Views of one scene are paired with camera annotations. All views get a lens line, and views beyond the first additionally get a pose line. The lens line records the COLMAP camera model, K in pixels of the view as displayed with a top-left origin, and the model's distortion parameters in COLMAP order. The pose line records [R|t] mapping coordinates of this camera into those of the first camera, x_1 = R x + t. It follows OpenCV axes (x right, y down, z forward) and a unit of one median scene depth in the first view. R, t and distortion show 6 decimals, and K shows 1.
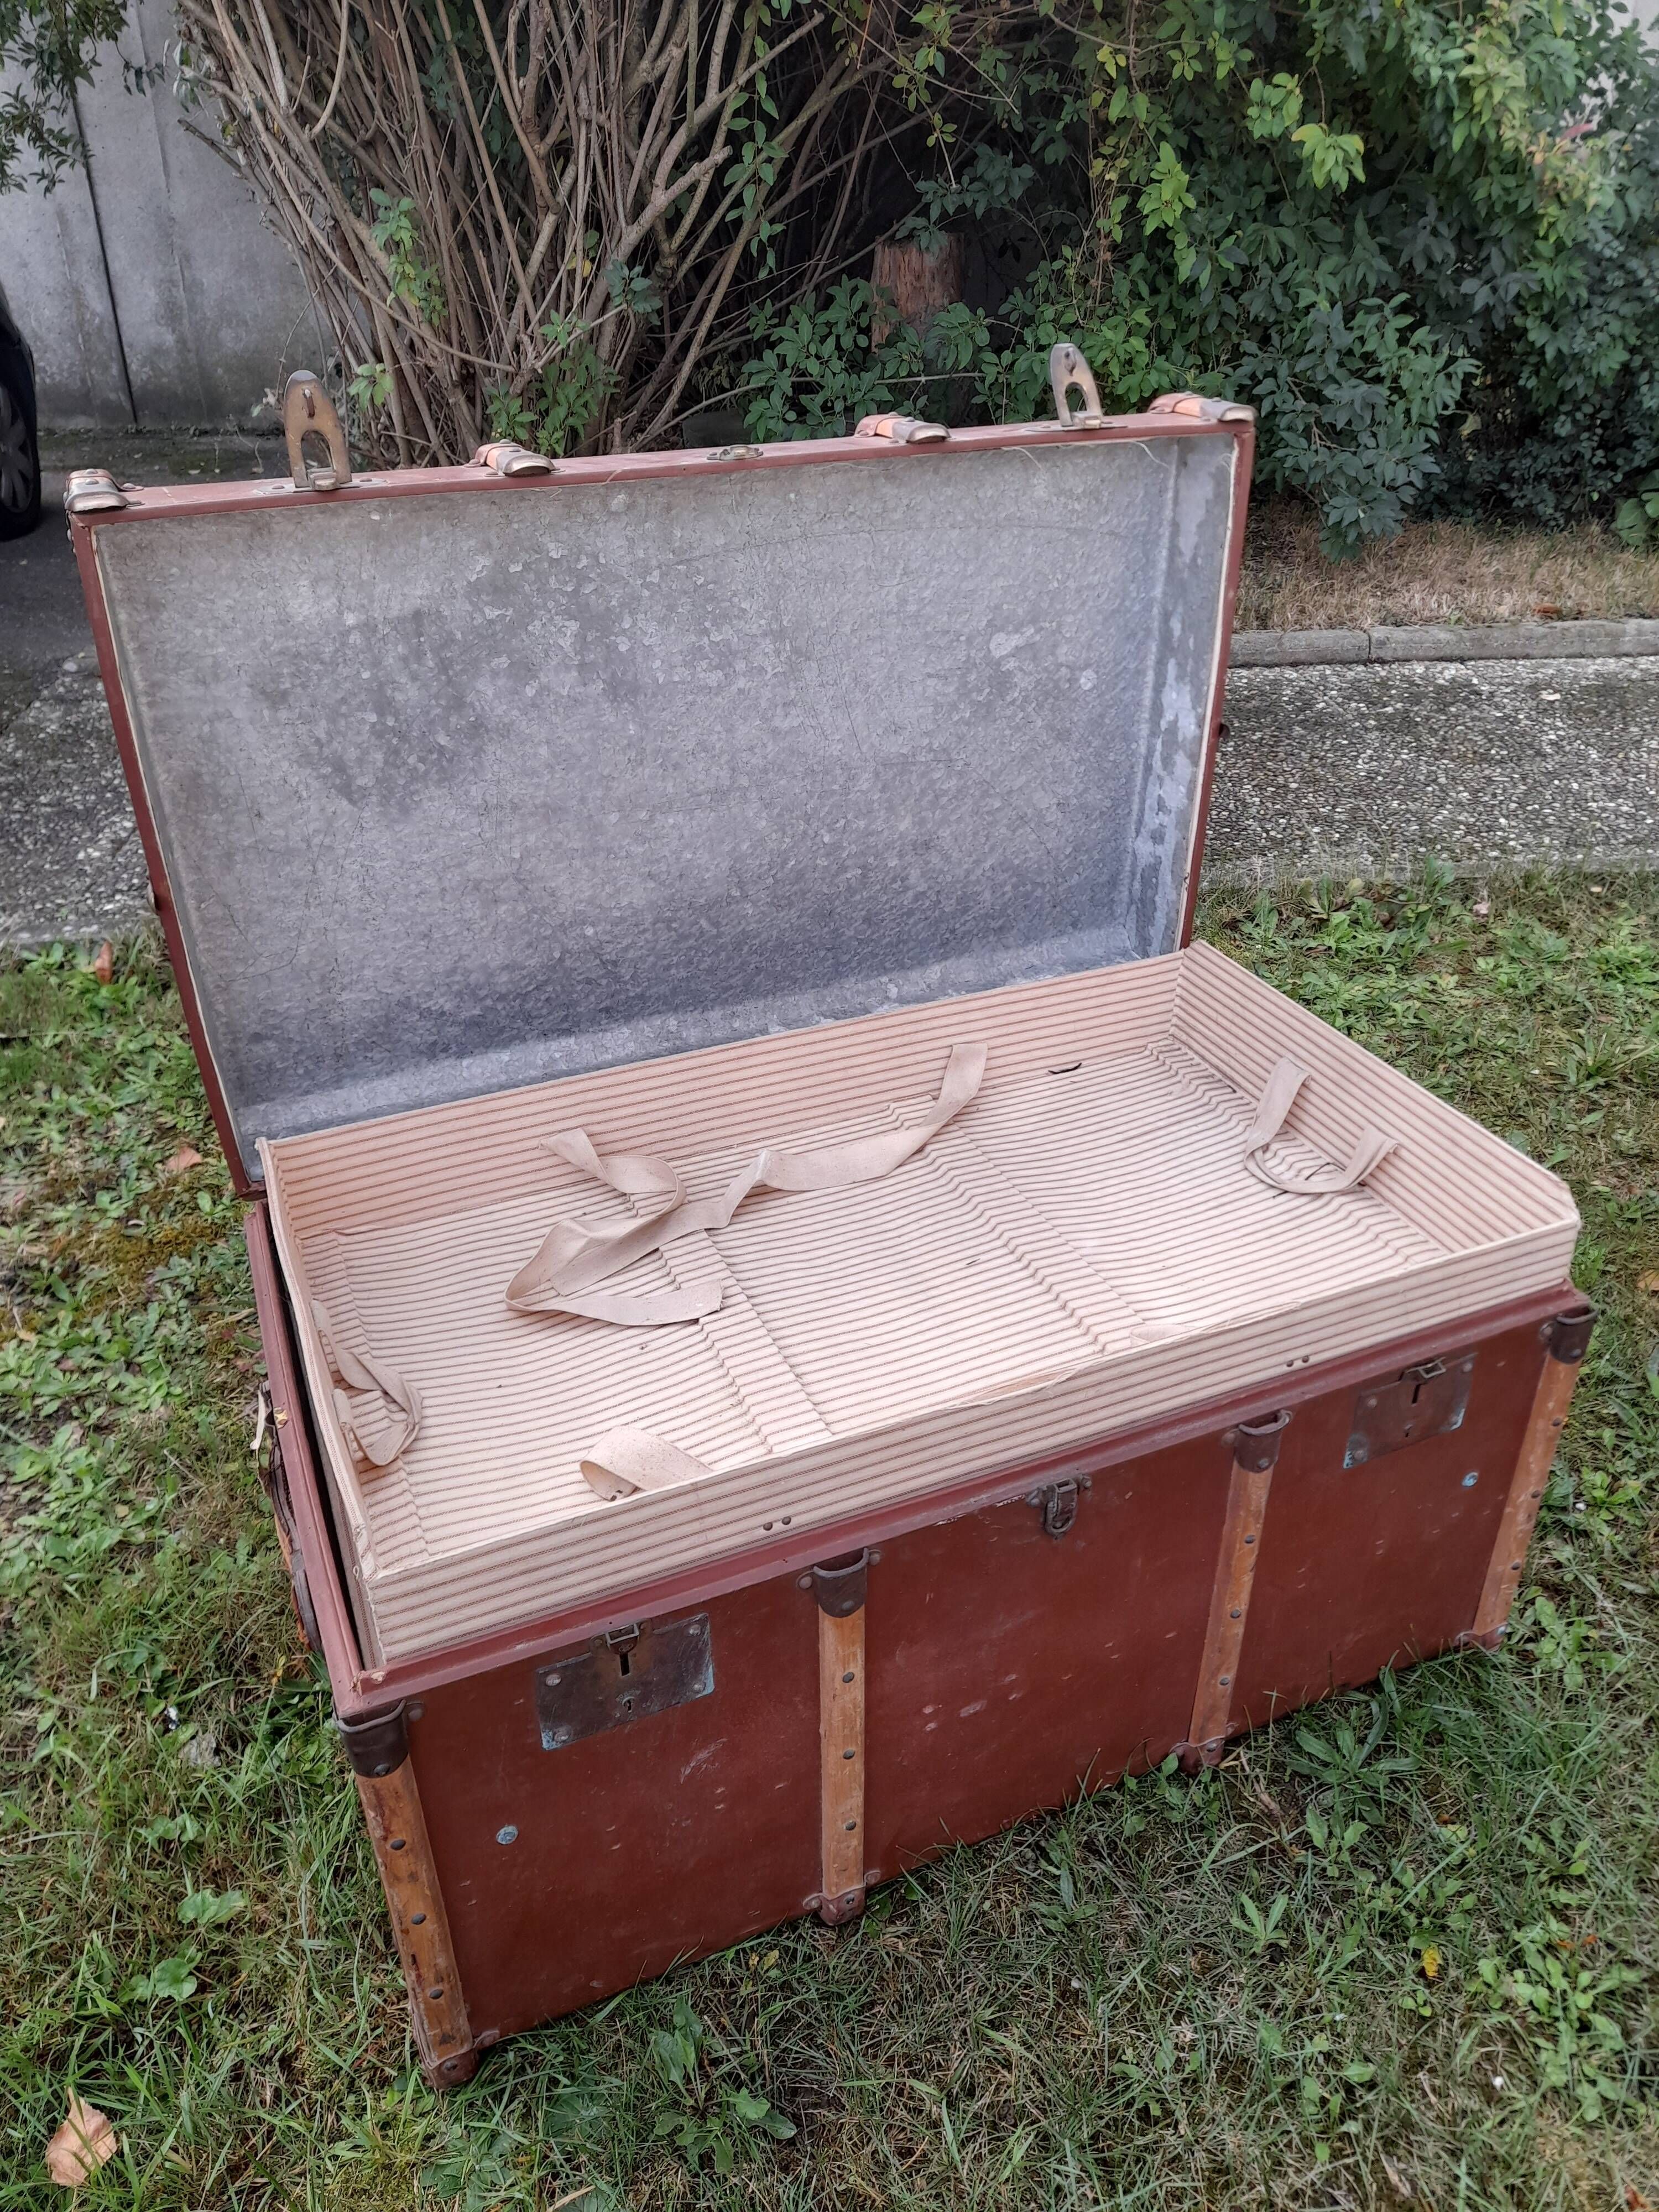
lens RADIAL K [[1612.1, 0, 841.5], [0, 1612.1, 1097.9], [0, 0, 1]] dist [0.050187, -0.042874]
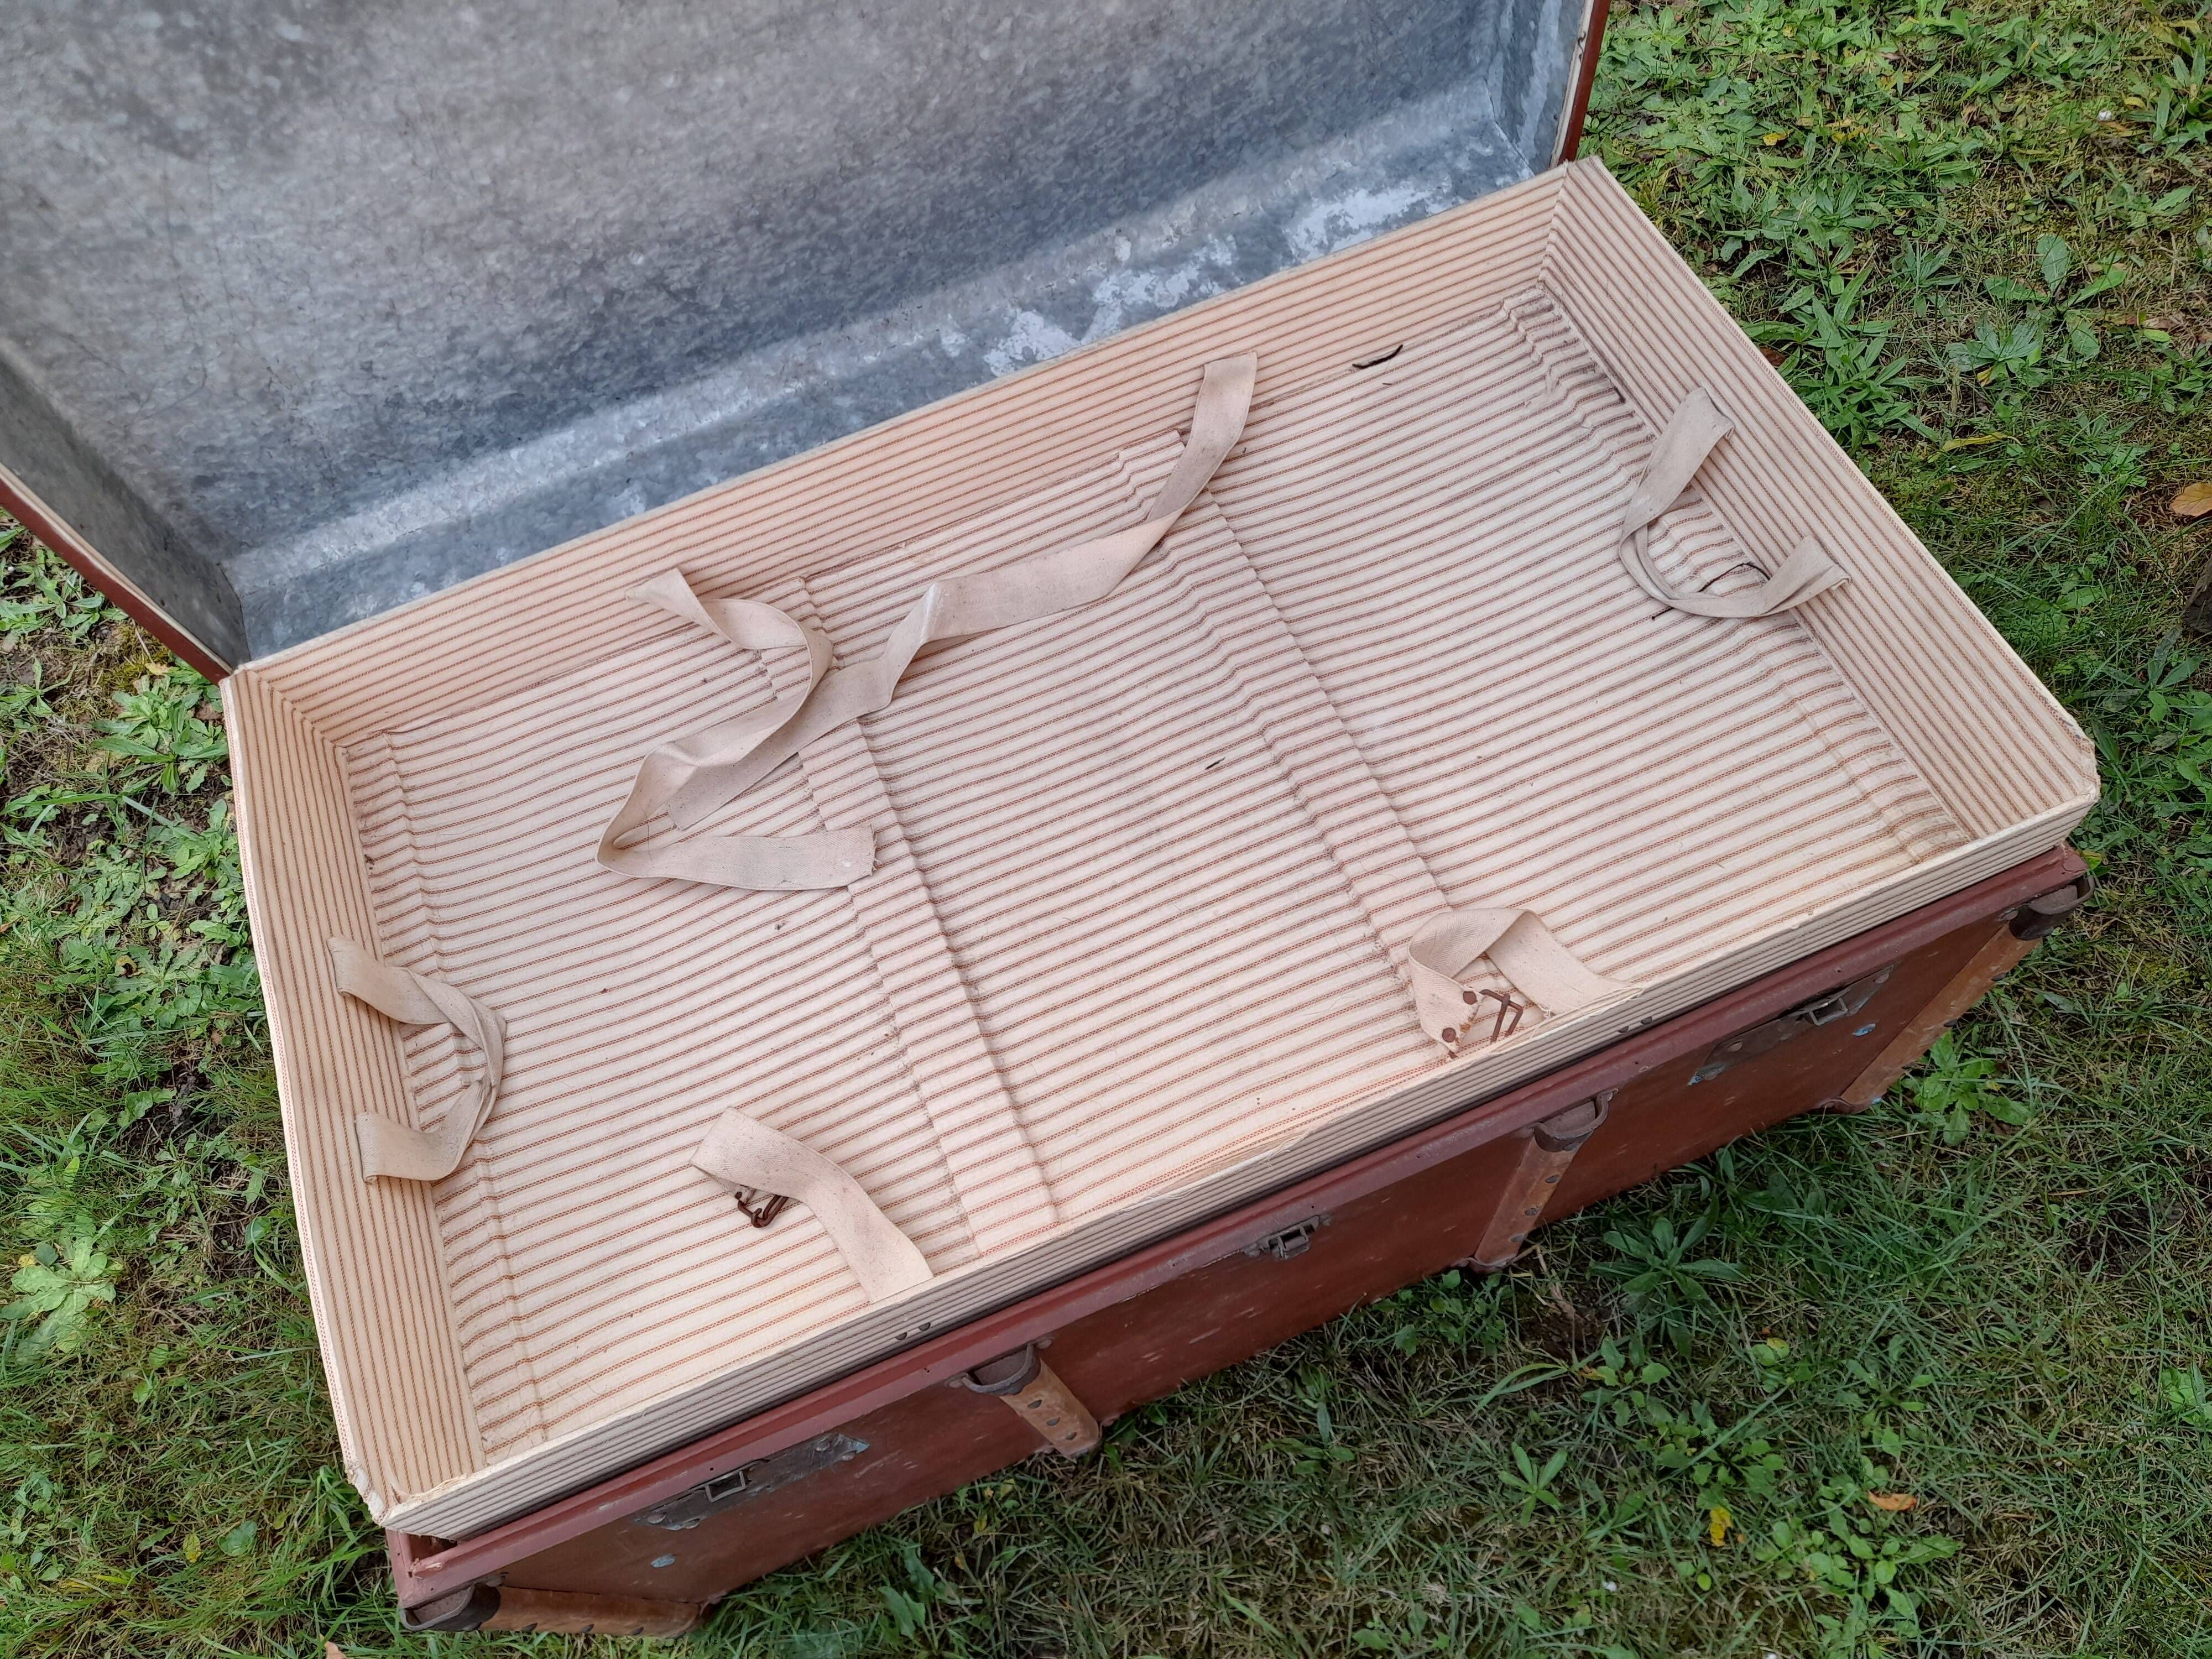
lens RADIAL K [[1612.1, 0, 1099.0], [0, 1612.1, 814.1], [0, 0, 1]] dist [0.050187, -0.042874]
pose [[0.994554, -0.023519, -0.101530, 0.096614], [0.073560, 0.848530, 0.524010, -0.251987], [0.073827, -0.528625, 0.845639, 0.337559]]
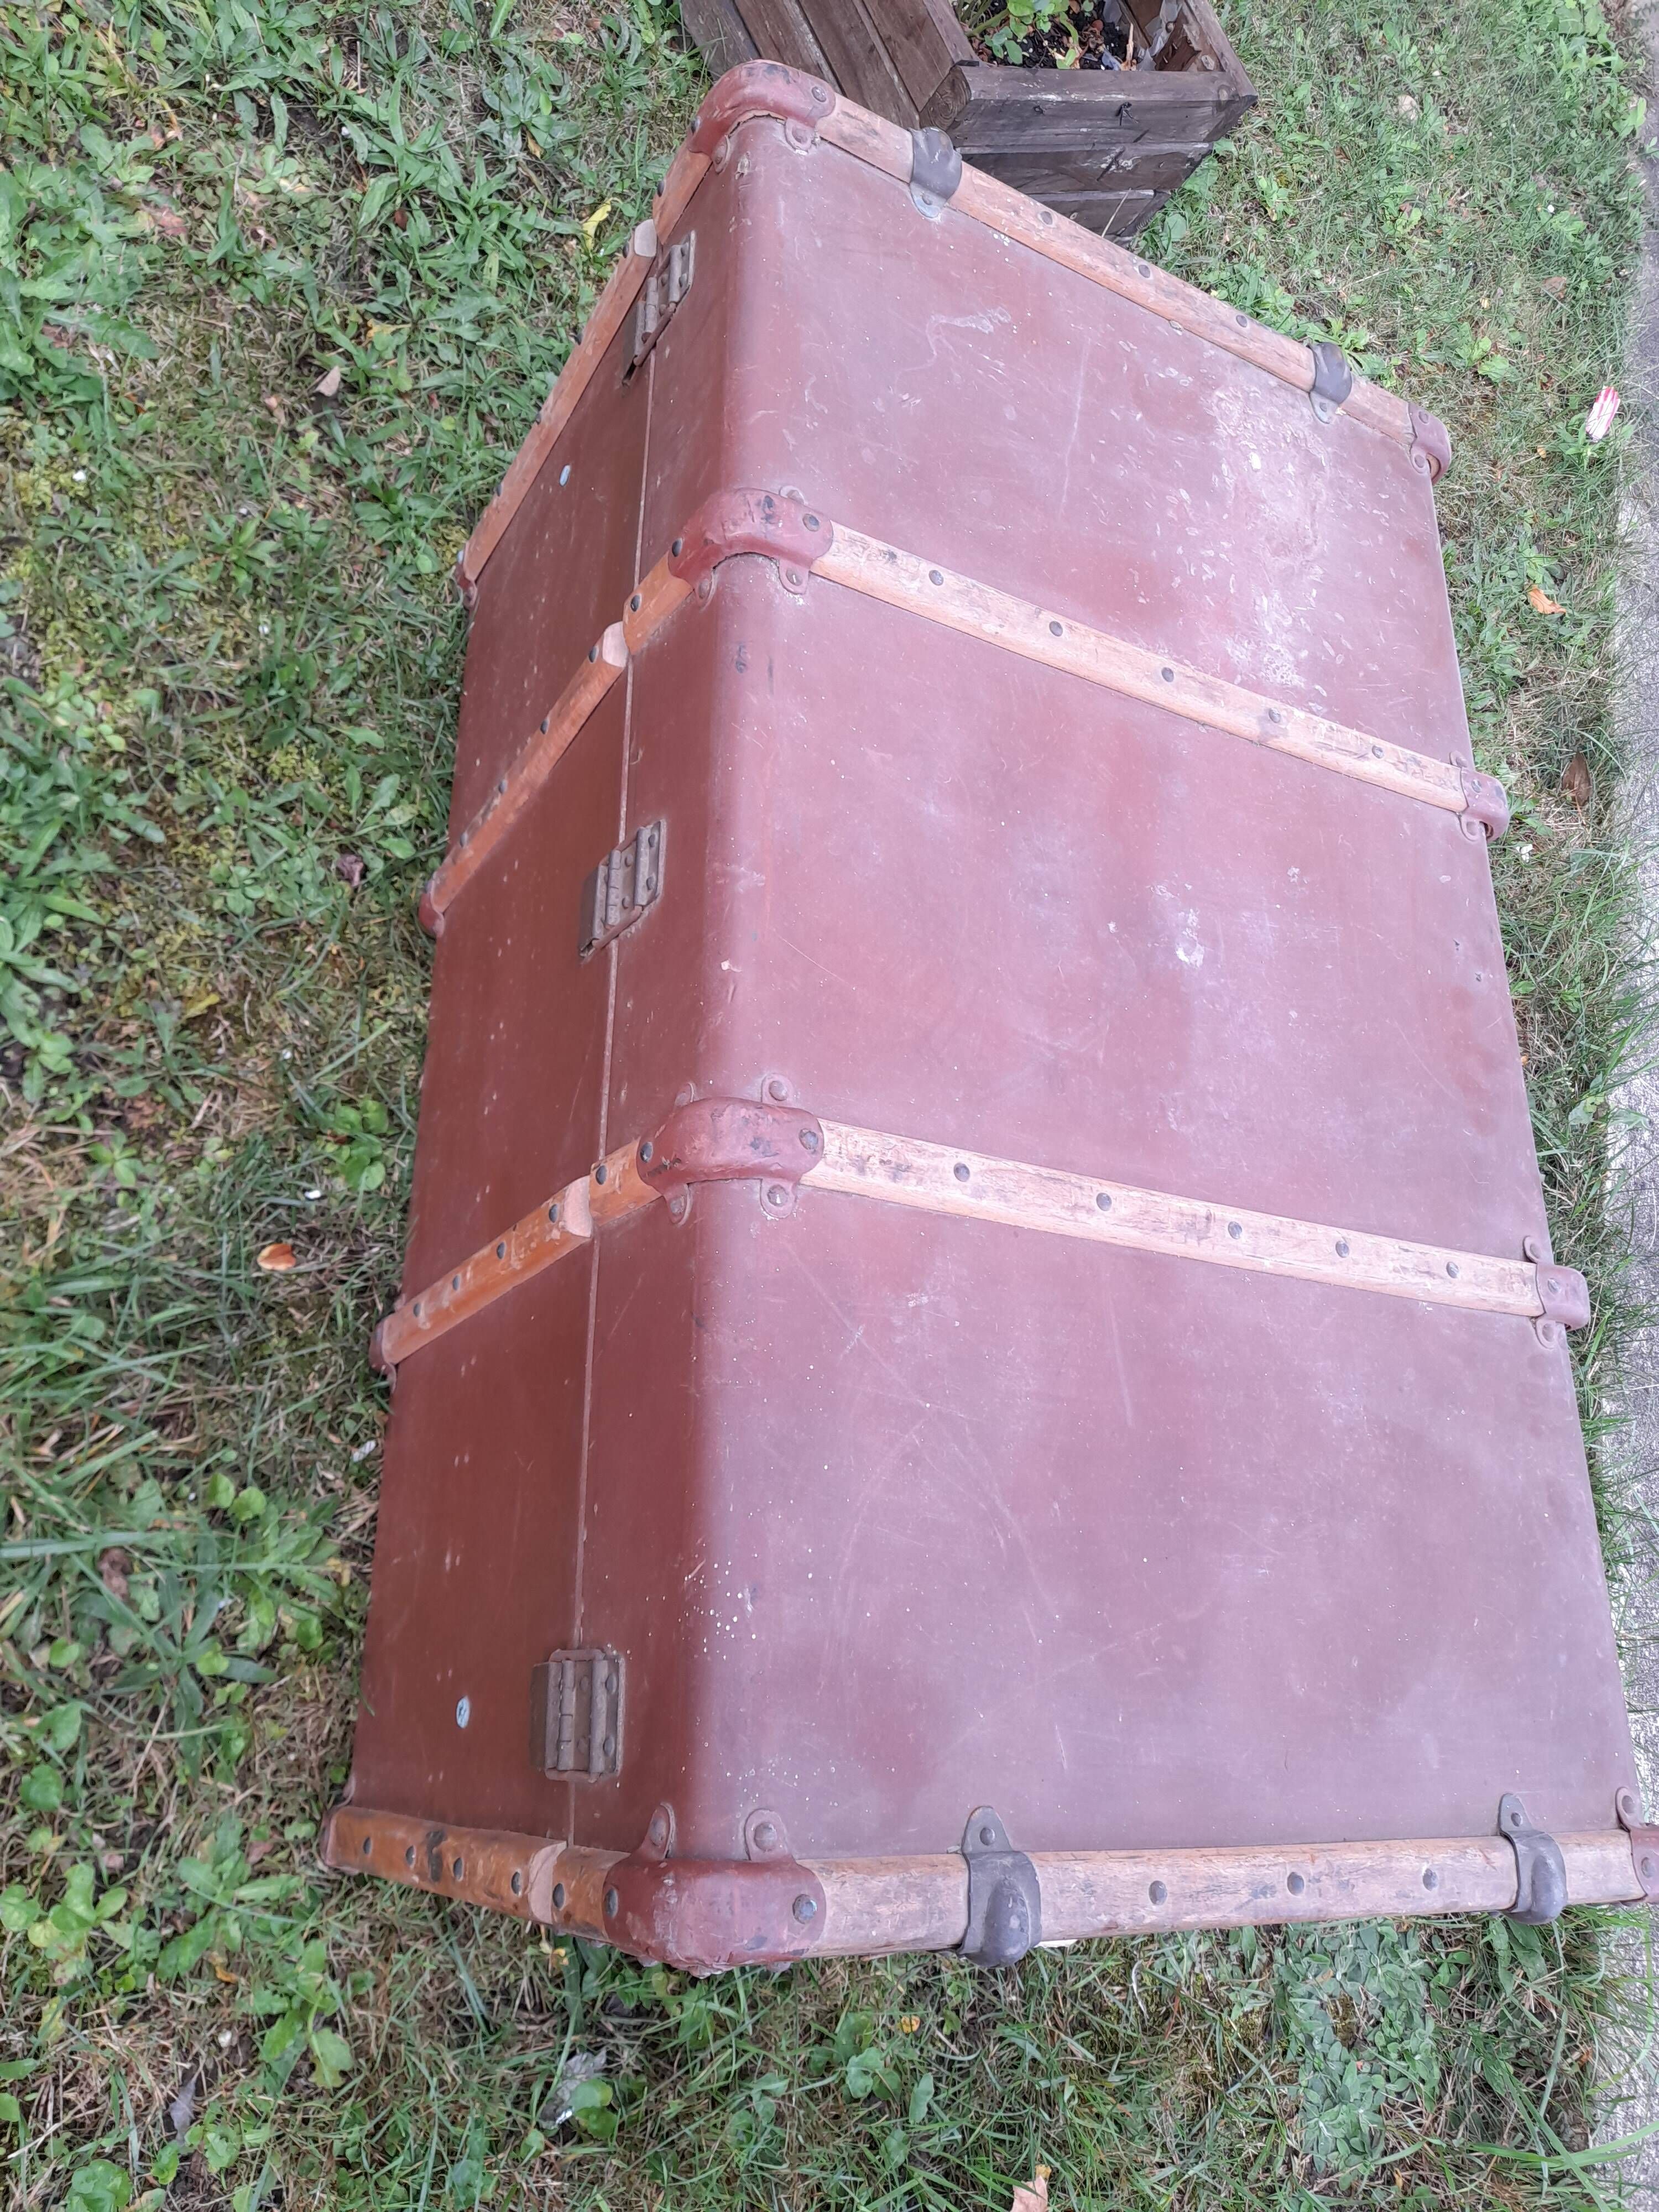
lens RADIAL K [[1612.1, 0, 846.9], [0, 1612.1, 1088.6], [0, 0, 1]] dist [0.050187, -0.042874]
pose [[0.343318, -0.780206, 0.522888, -0.372497], [-0.030778, 0.547081, 0.836514, -0.444474], [-0.938715, -0.303284, 0.163809, 0.865272]]
